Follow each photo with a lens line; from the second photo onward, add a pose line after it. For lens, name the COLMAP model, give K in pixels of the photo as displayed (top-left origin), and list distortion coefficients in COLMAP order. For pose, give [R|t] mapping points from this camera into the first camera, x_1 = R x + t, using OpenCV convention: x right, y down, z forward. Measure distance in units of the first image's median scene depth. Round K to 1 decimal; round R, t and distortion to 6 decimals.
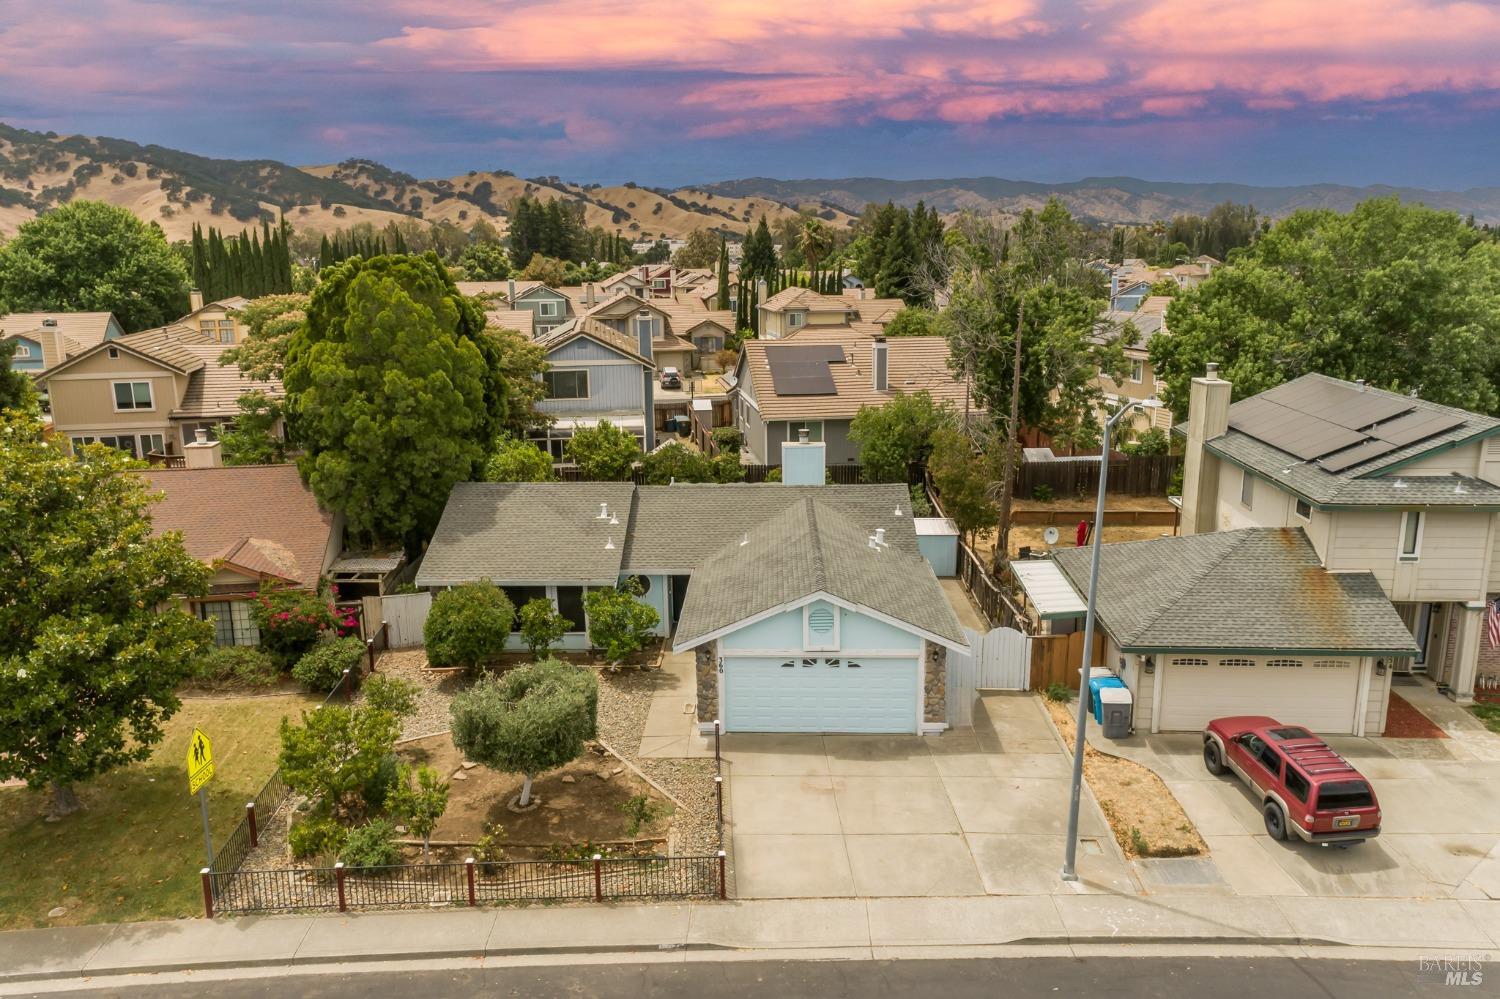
lens RADIAL K [[1160.3, 0, 765.2], [0, 1160.3, 496.1], [0, 0, 1]] dist [0.012747, 0.005239]
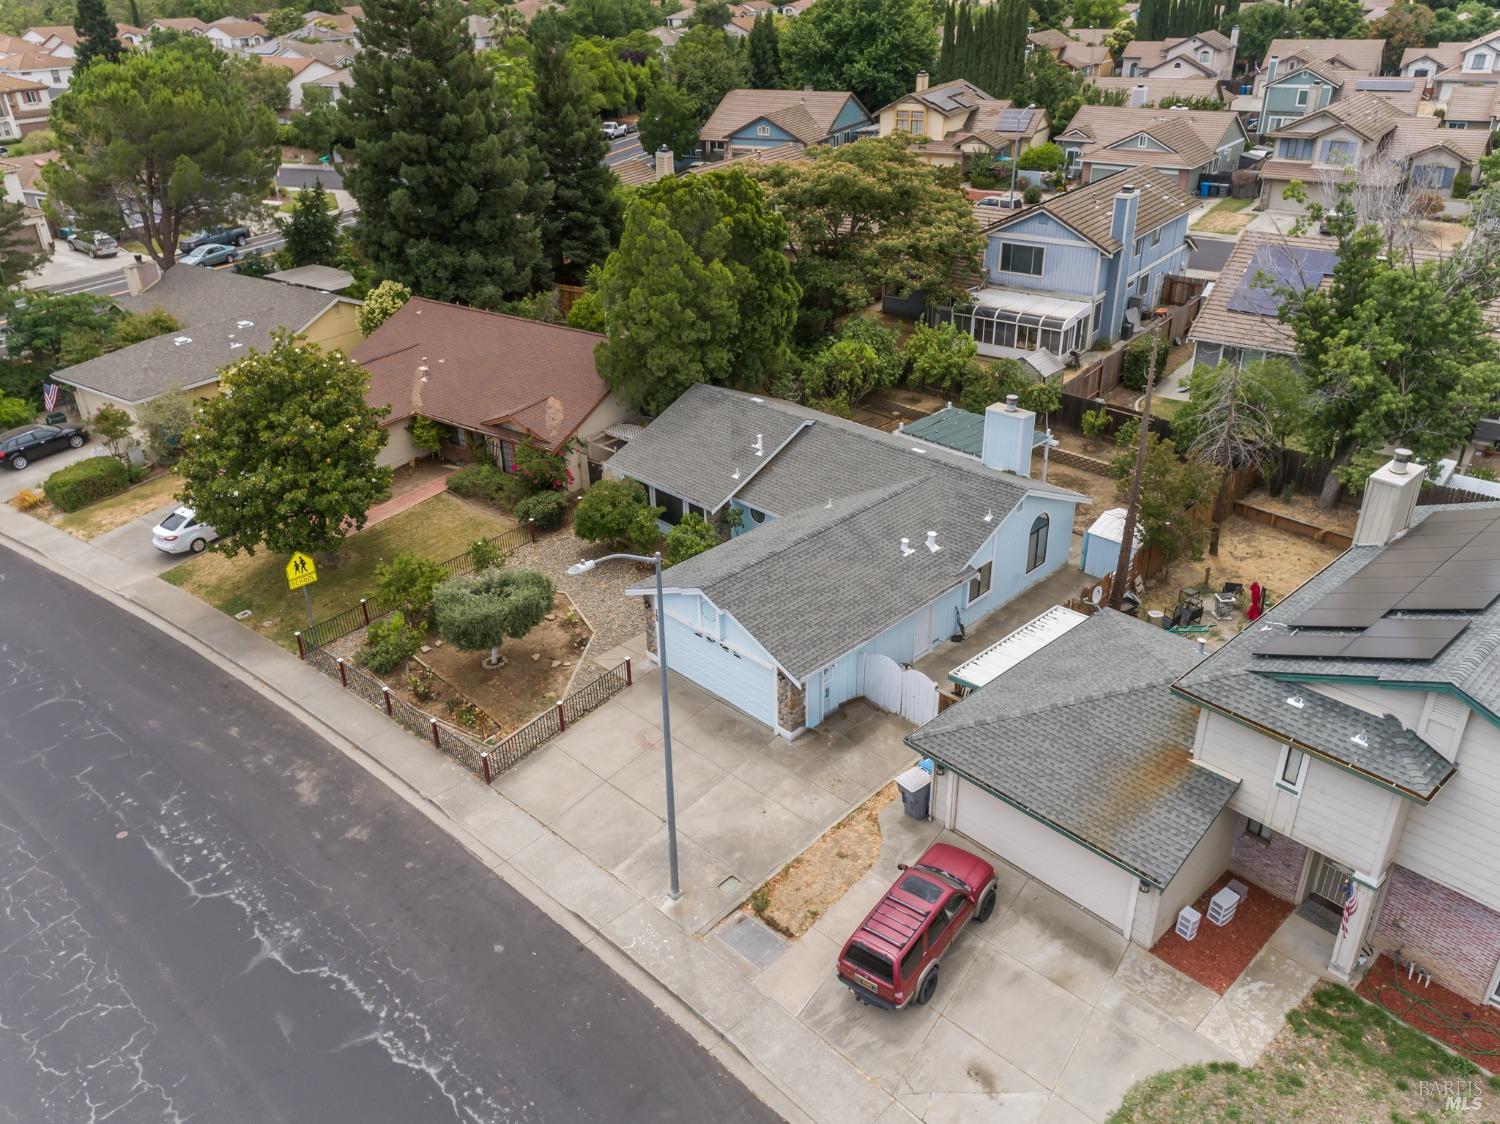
lens RADIAL K [[1175.2, 0, 750.6], [0, 1175.2, 559.0], [0, 0, 1]] dist [0.018183, 0.003110]
pose [[0.708110, 0.319592, -0.629636, 0.749988], [-0.130715, 0.935625, 0.327900, -0.310874], [0.693897, -0.149887, 0.704301, 0.197257]]
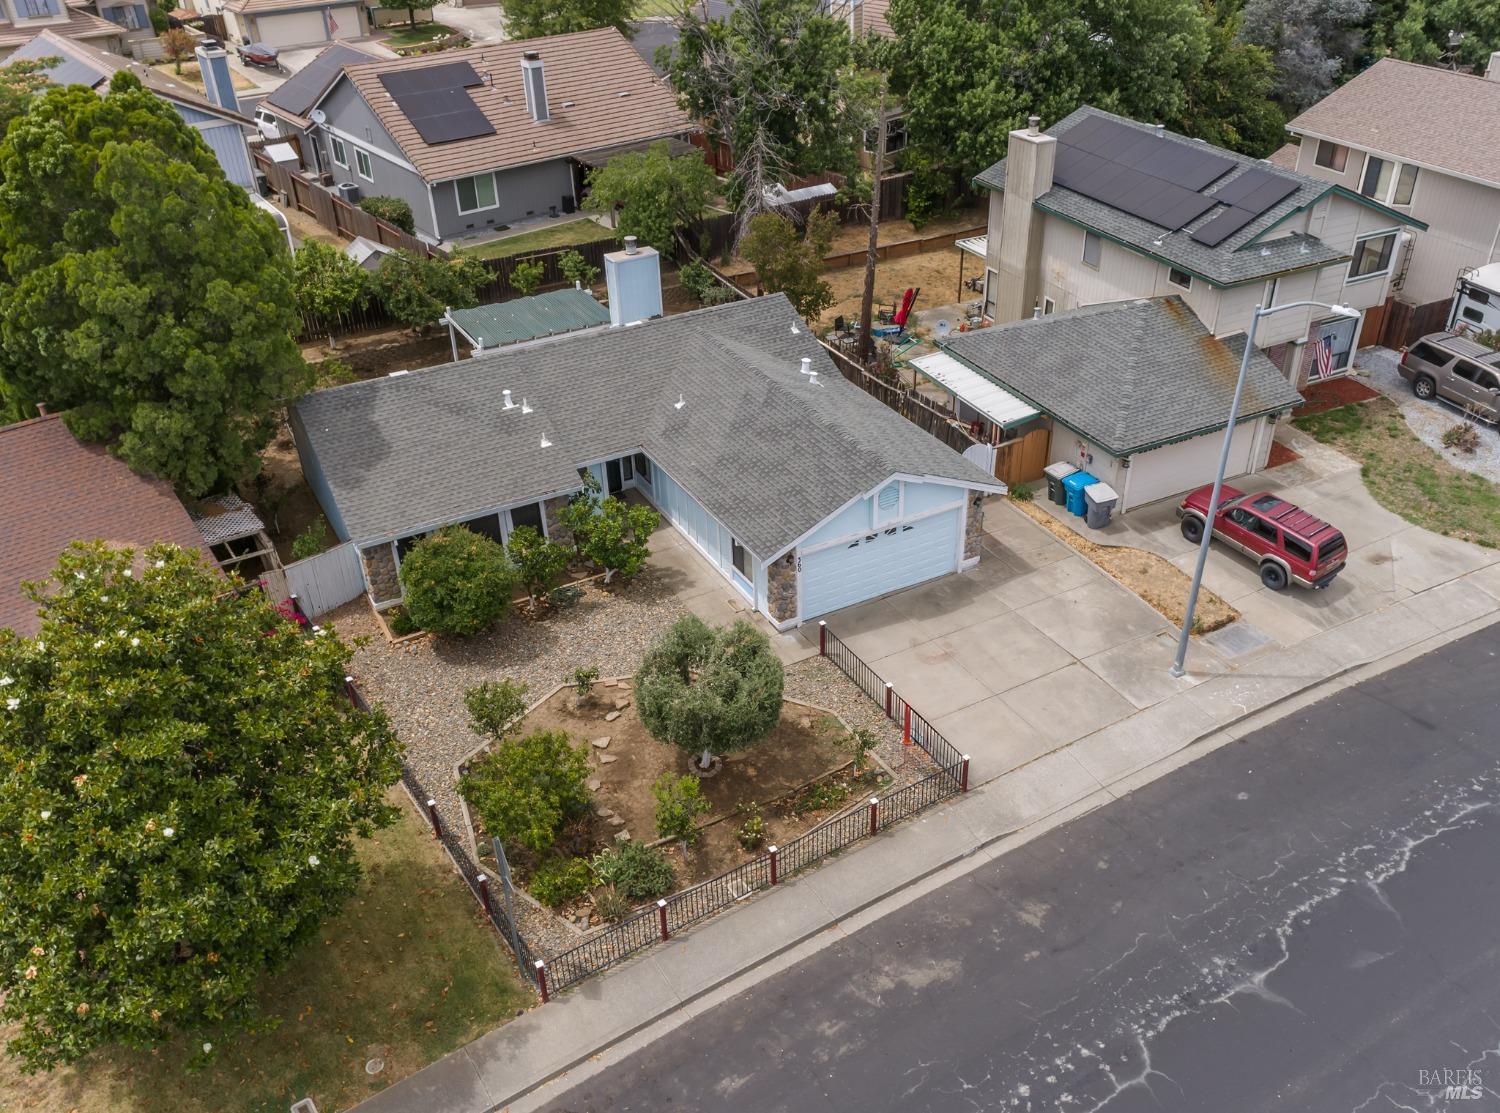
lens RADIAL K [[1292.2, 0, 821.5], [0, 1292.2, 580.3], [0, 0, 1]] dist [0.005294, 0.005573]
pose [[0.852965, -0.279511, 0.440822, -0.481086], [0.107067, 0.920272, 0.376345, -0.238086], [-0.510869, -0.273812, 0.814887, 0.092431]]
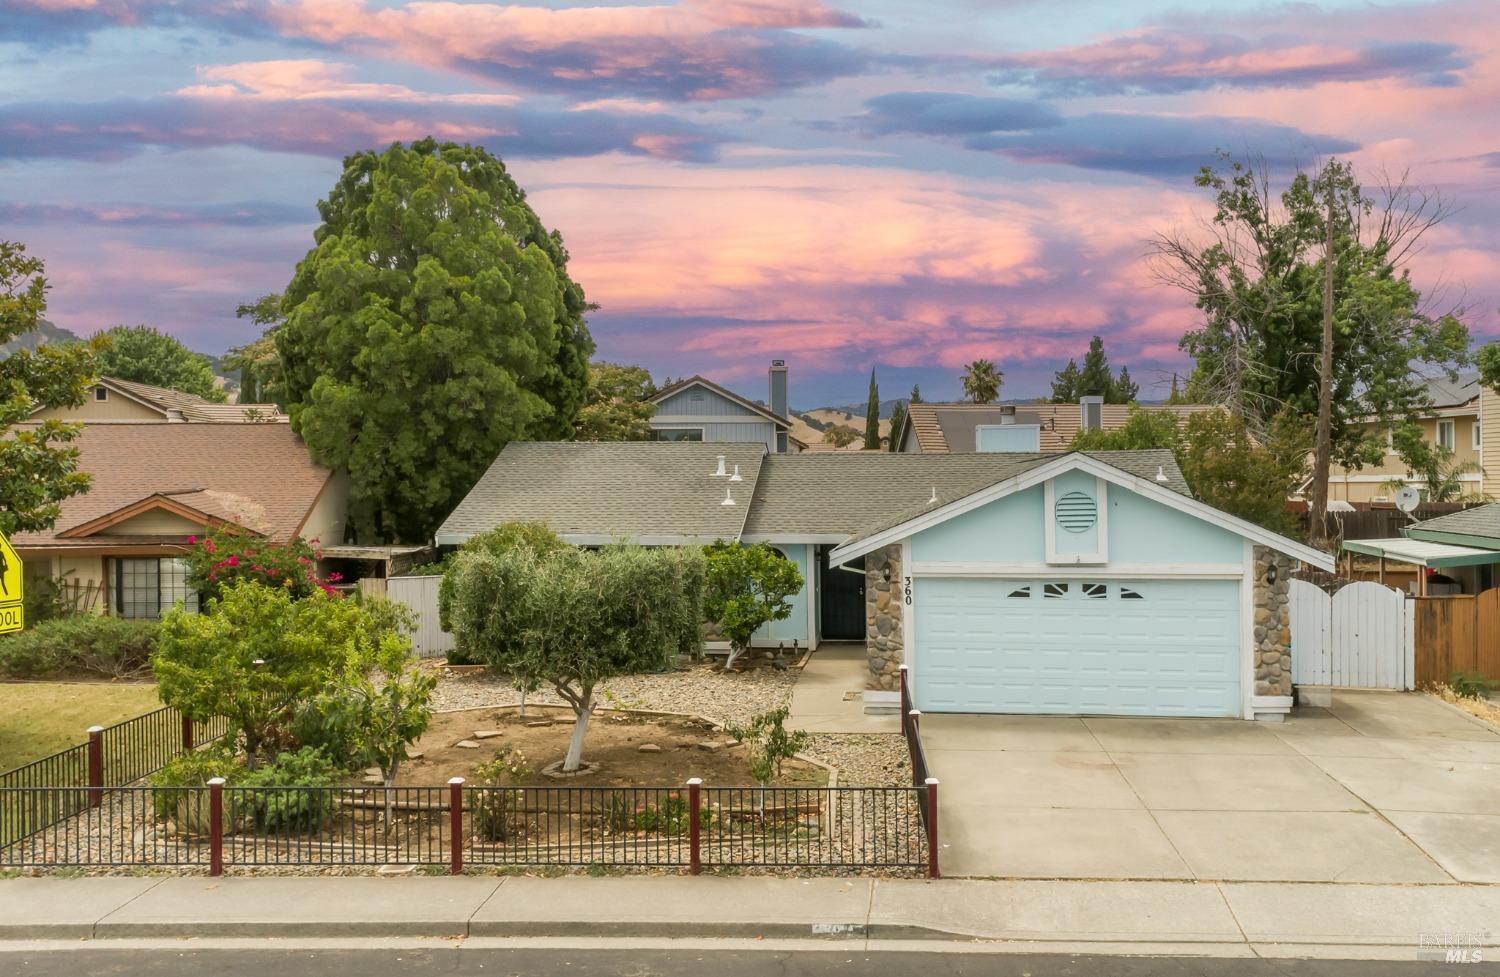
lens RADIAL K [[1378.4, 0, 812.6], [0, 1378.4, 479.5], [0, 0, 1]] dist [0.008573, 0.010251]
pose [[0.997413, -0.003217, -0.071808, -0.034114], [-0.011949, 0.977677, -0.209771, 0.227481], [0.070880, 0.210087, 0.975110, 0.271393]]
